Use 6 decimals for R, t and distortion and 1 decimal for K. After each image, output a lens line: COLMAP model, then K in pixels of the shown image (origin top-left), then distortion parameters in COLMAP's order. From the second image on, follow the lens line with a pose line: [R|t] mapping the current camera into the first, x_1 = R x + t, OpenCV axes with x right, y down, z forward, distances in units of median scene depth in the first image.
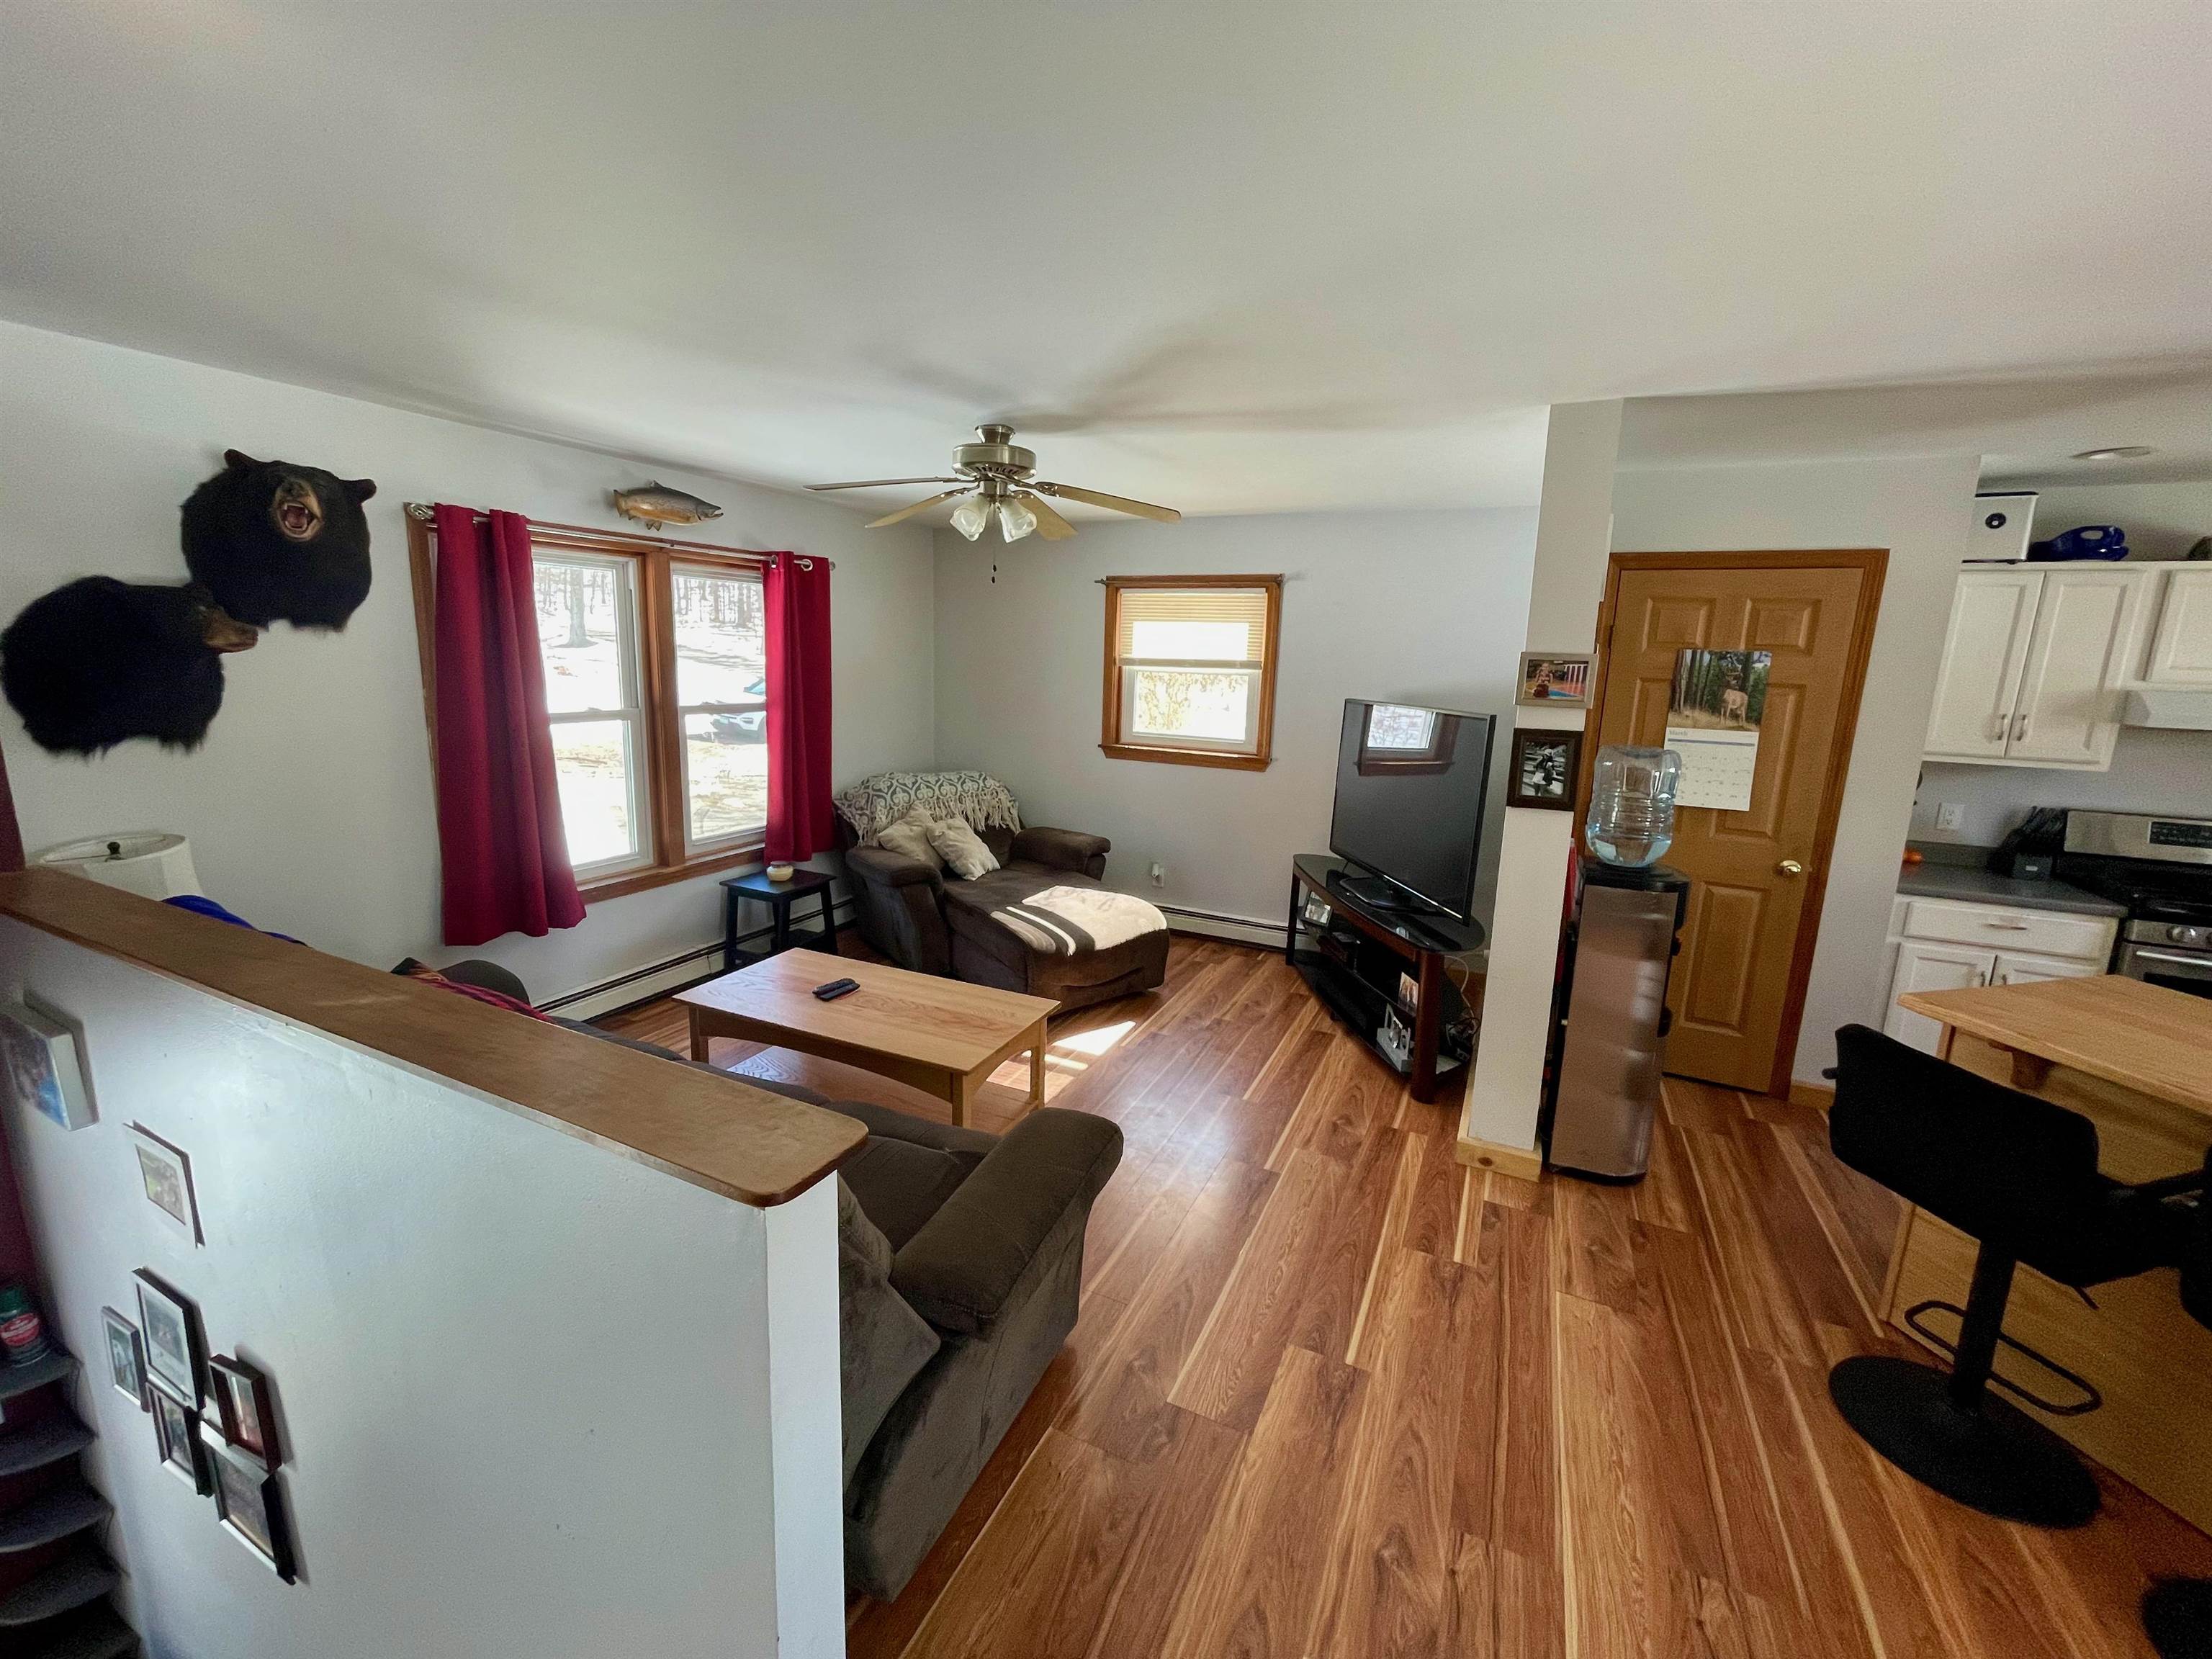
lens RADIAL K [[892.0, 0, 1101.5], [0, 892.0, 817.9], [0, 0, 1]] dist [-0.003351, -0.000202]
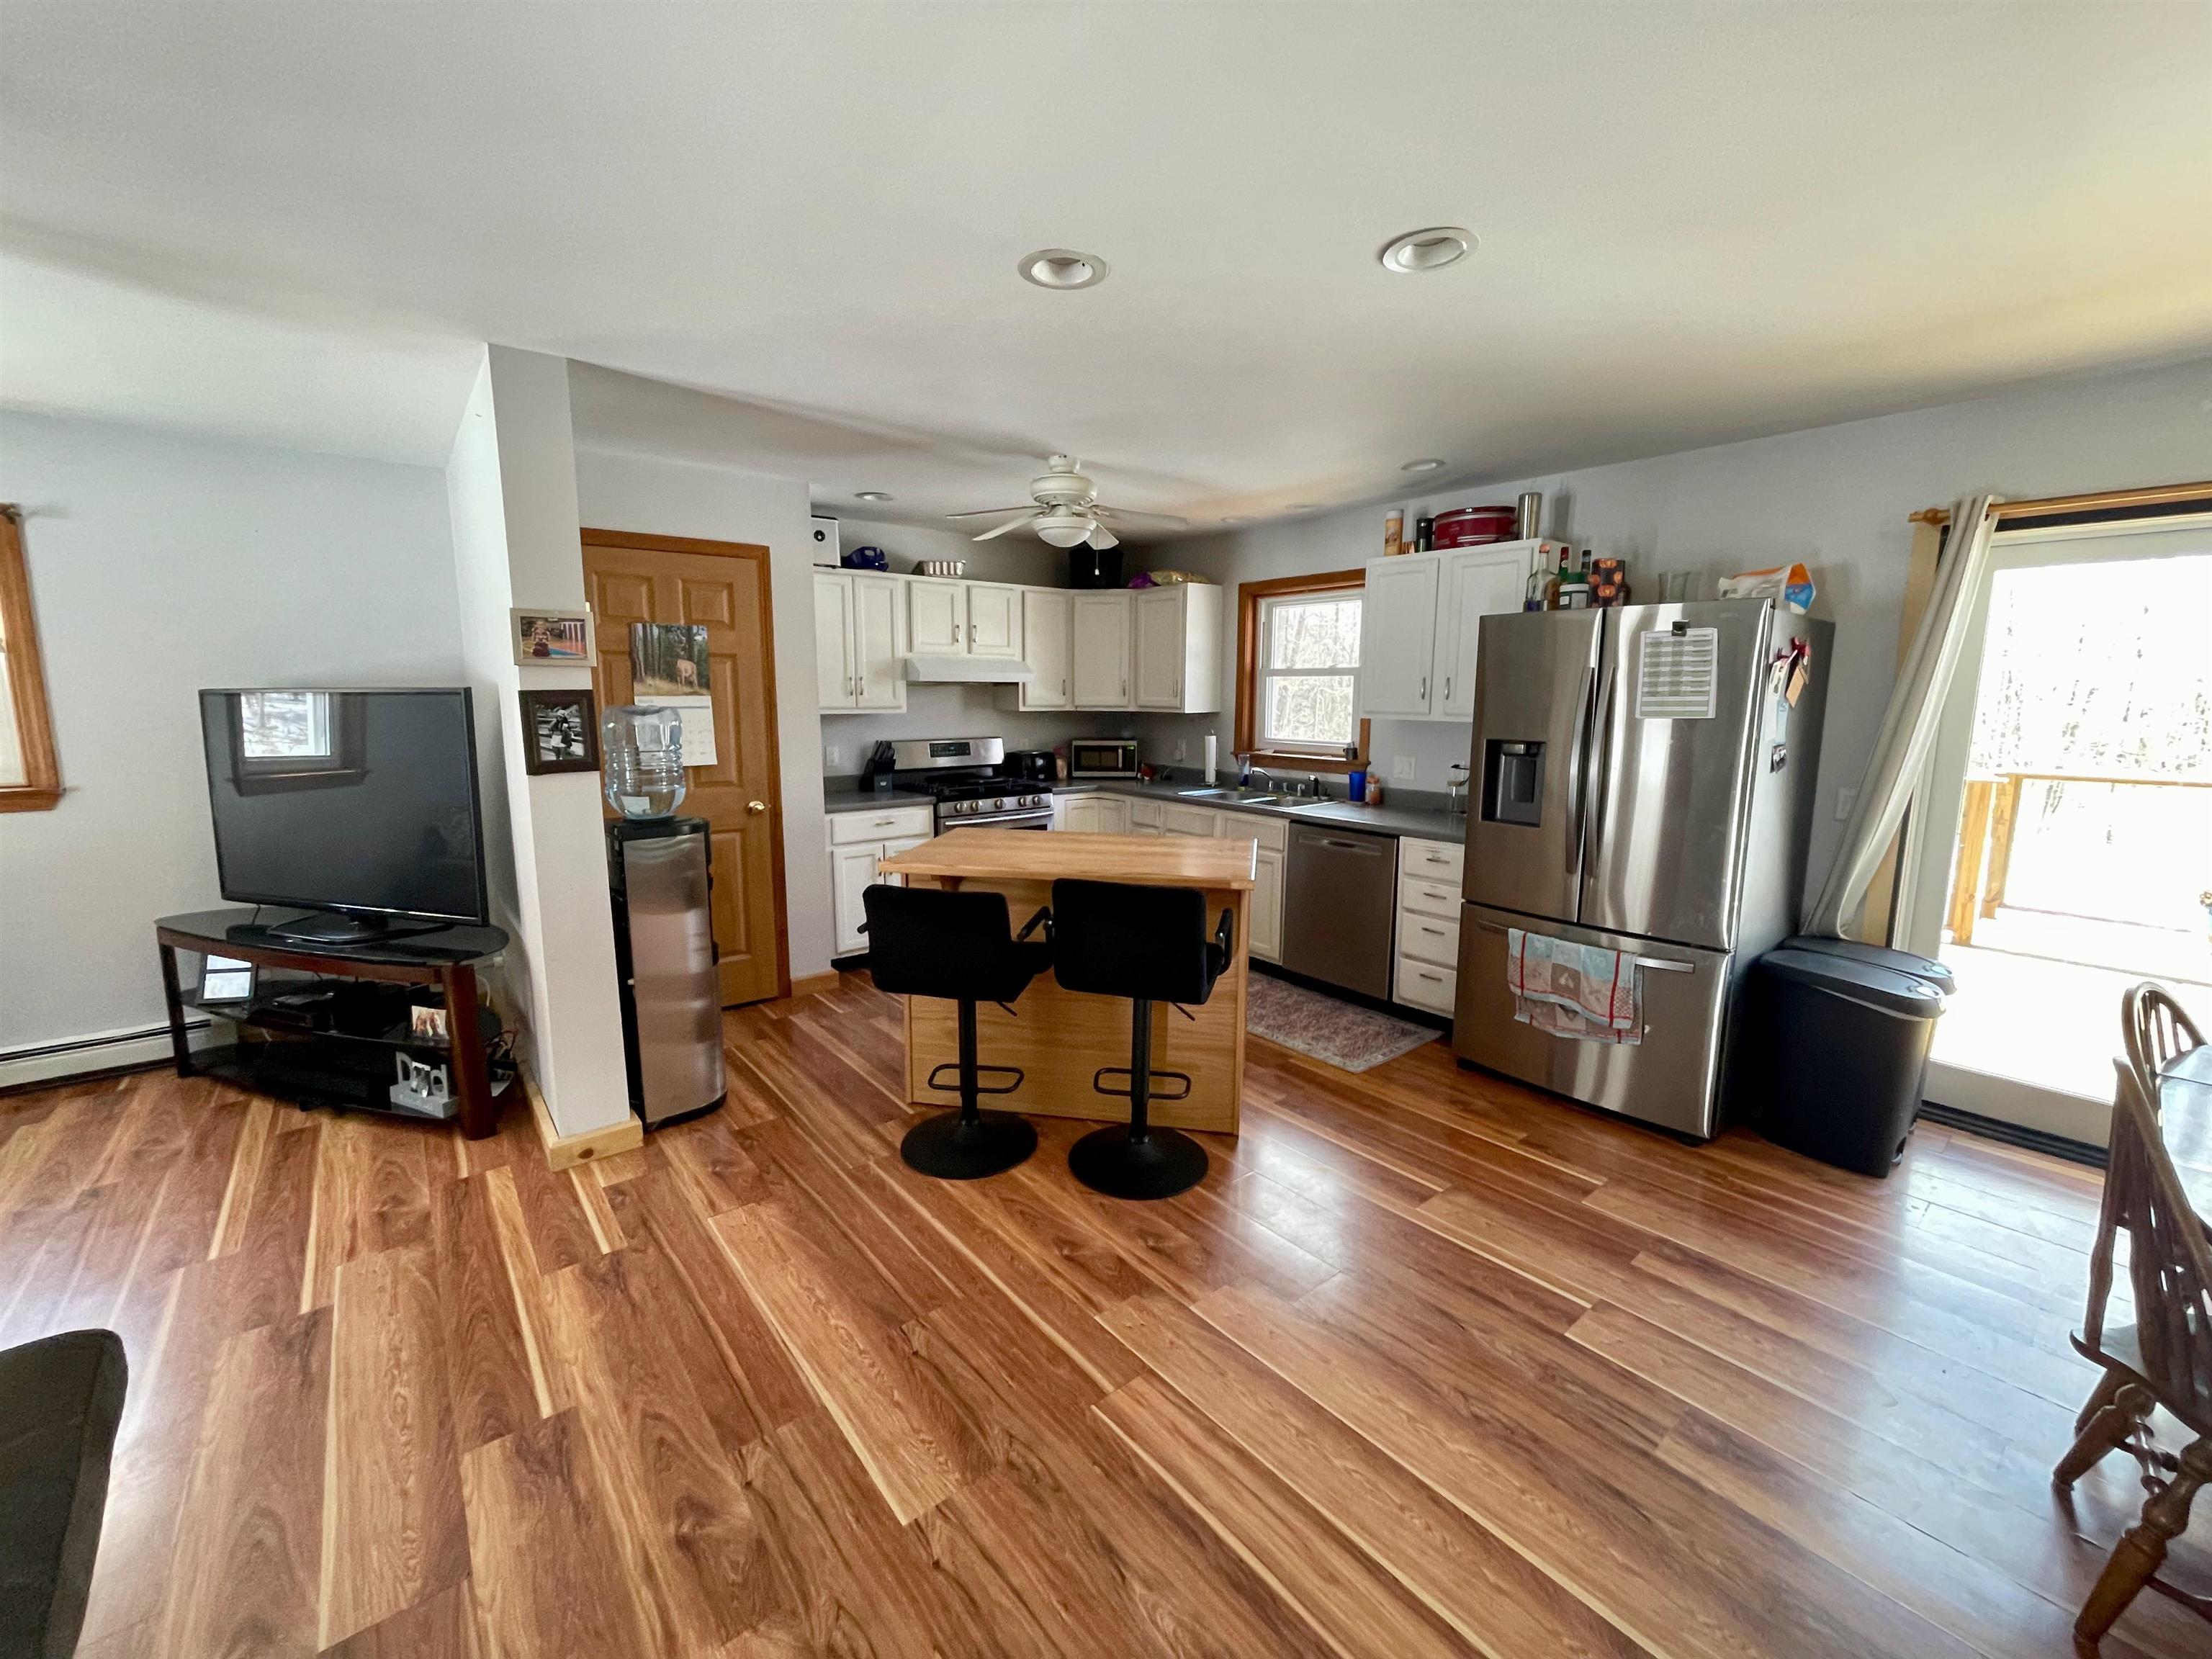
lens RADIAL K [[892.0, 0, 1101.5], [0, 892.0, 817.9], [0, 0, 1]] dist [-0.003351, -0.000202]
pose [[0.424634, -0.160077, 0.891101, -0.101158], [0.175440, 0.980138, 0.092470, 0.039958], [-0.888204, 0.117069, 0.444284, 0.050716]]
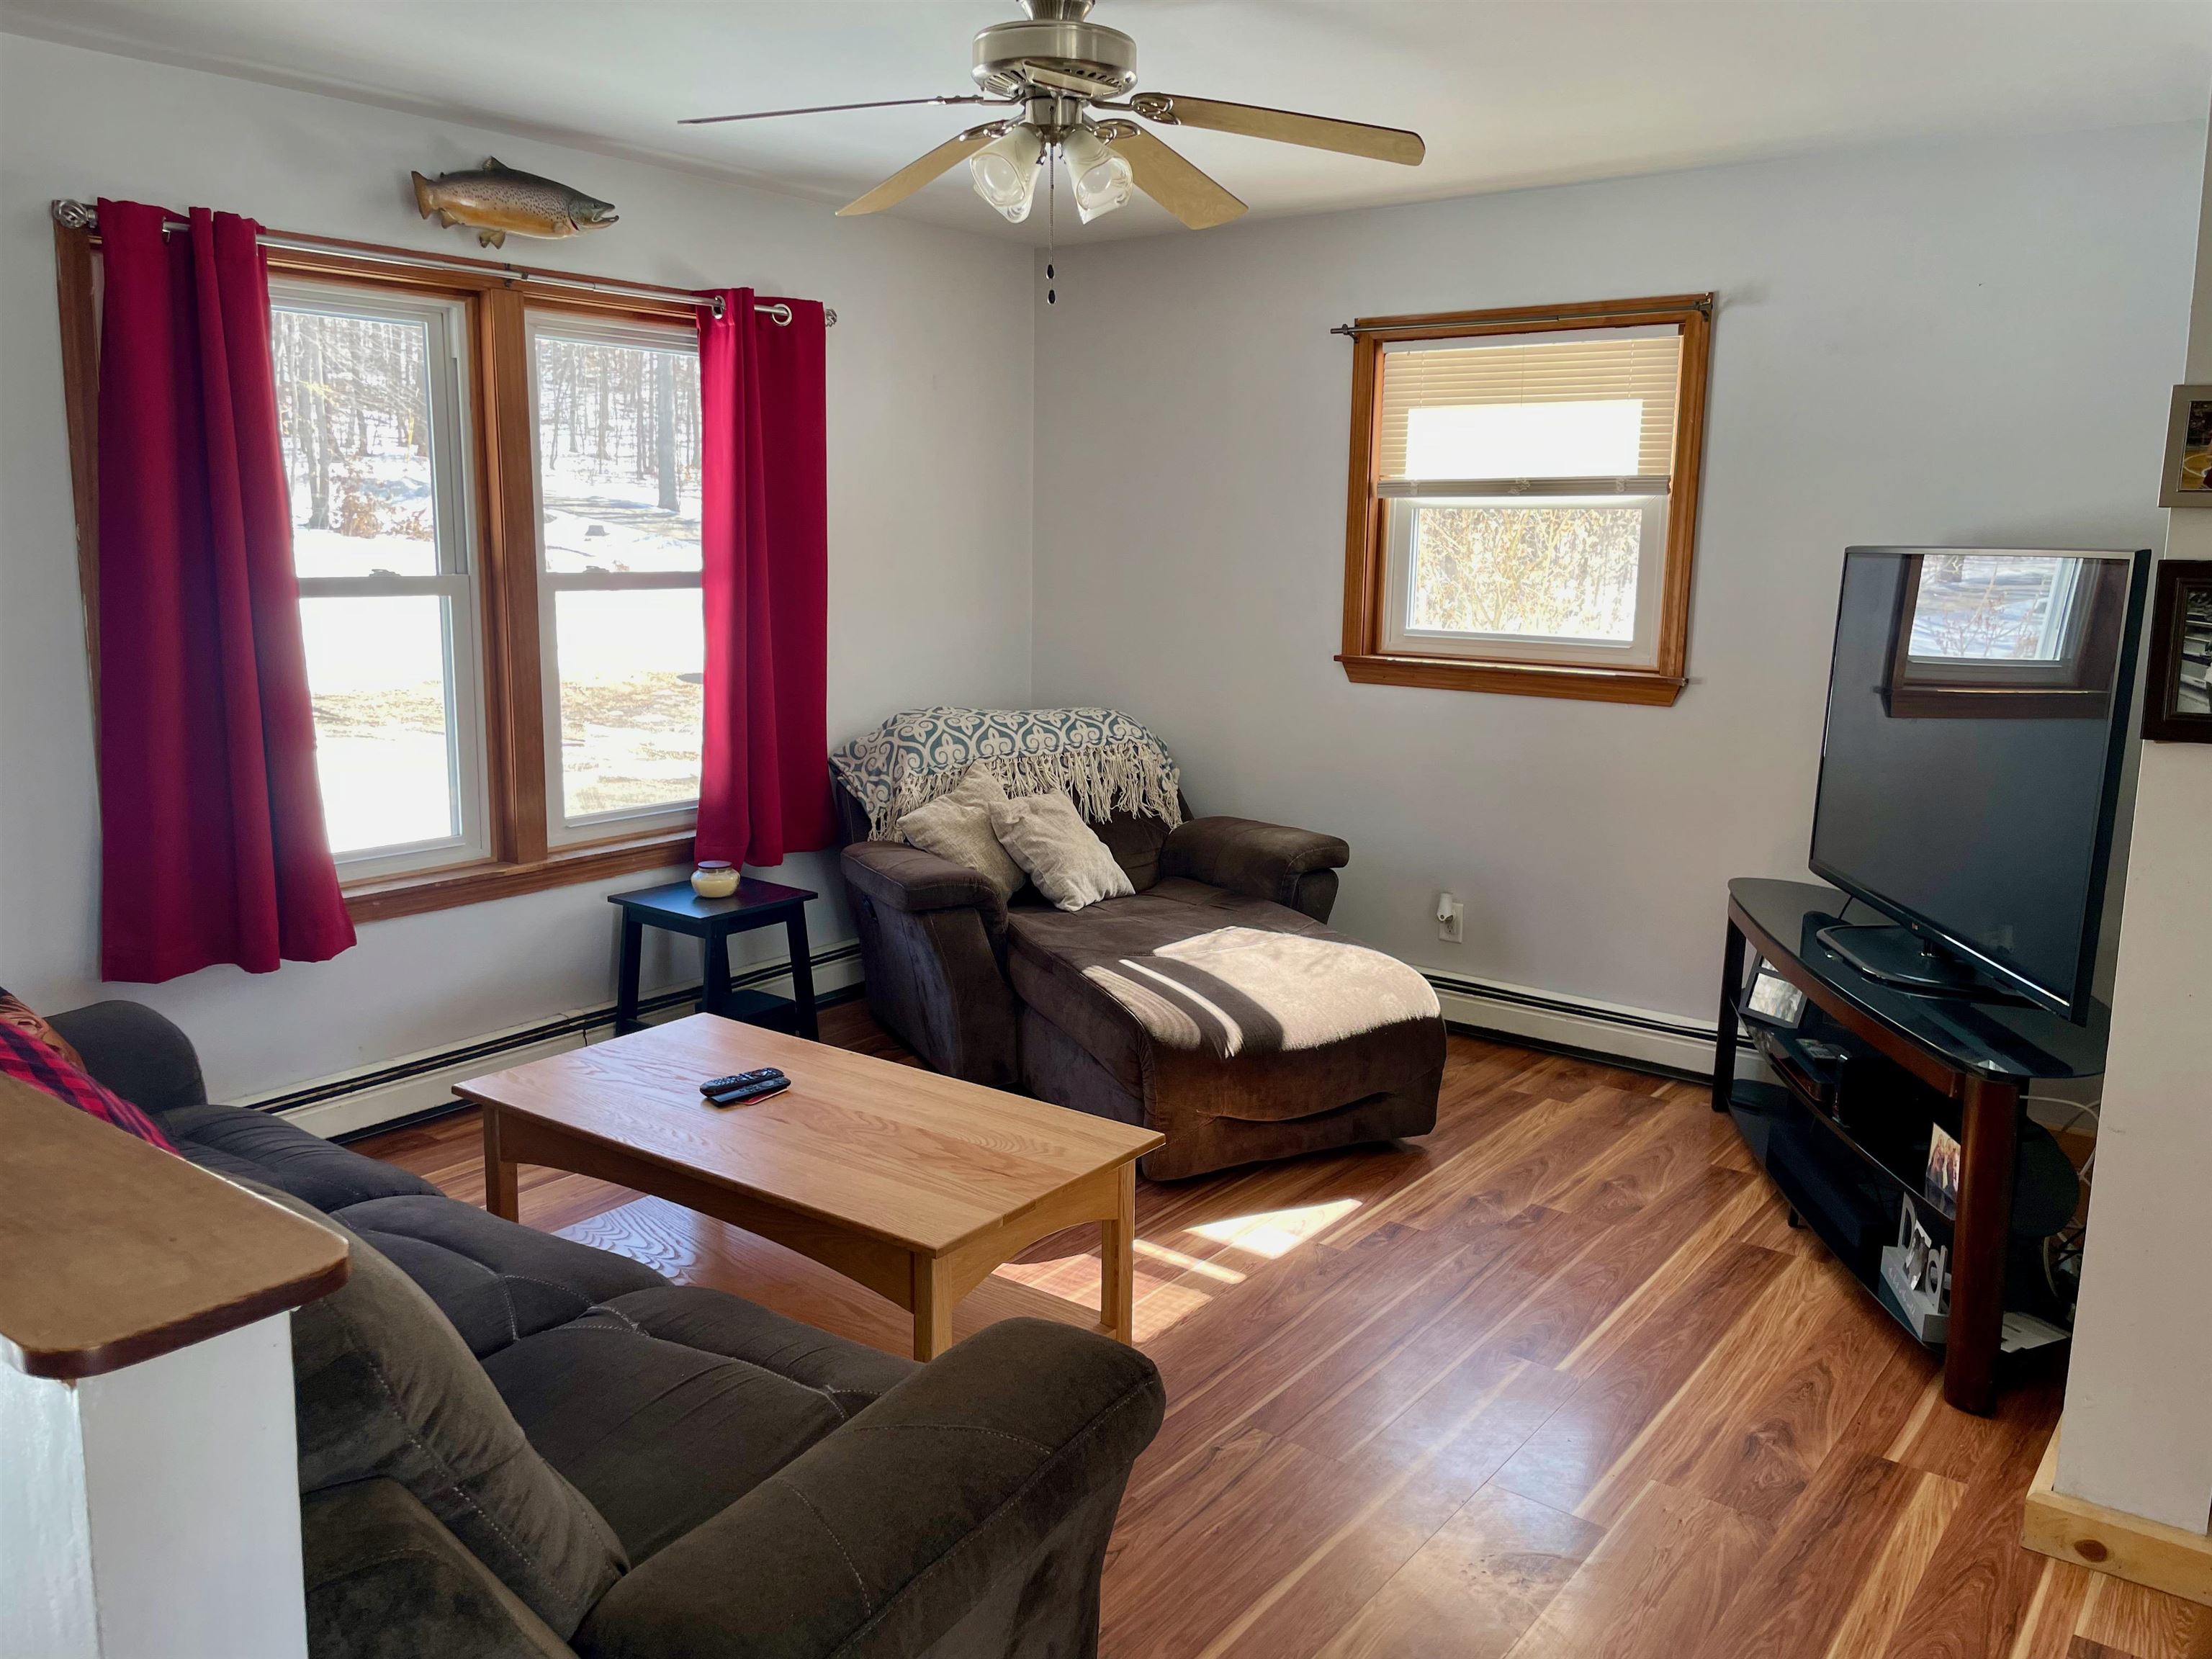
lens RADIAL K [[1681.4, 0, 1107.4], [0, 1681.4, 814.1], [0, 0, 1]] dist [0.074321, -0.096295]
pose [[0.979231, 0.018475, -0.201906, 0.099815], [-0.021842, 0.999657, -0.014459, 0.037595], [0.201570, 0.018568, 0.979298, 0.059582]]
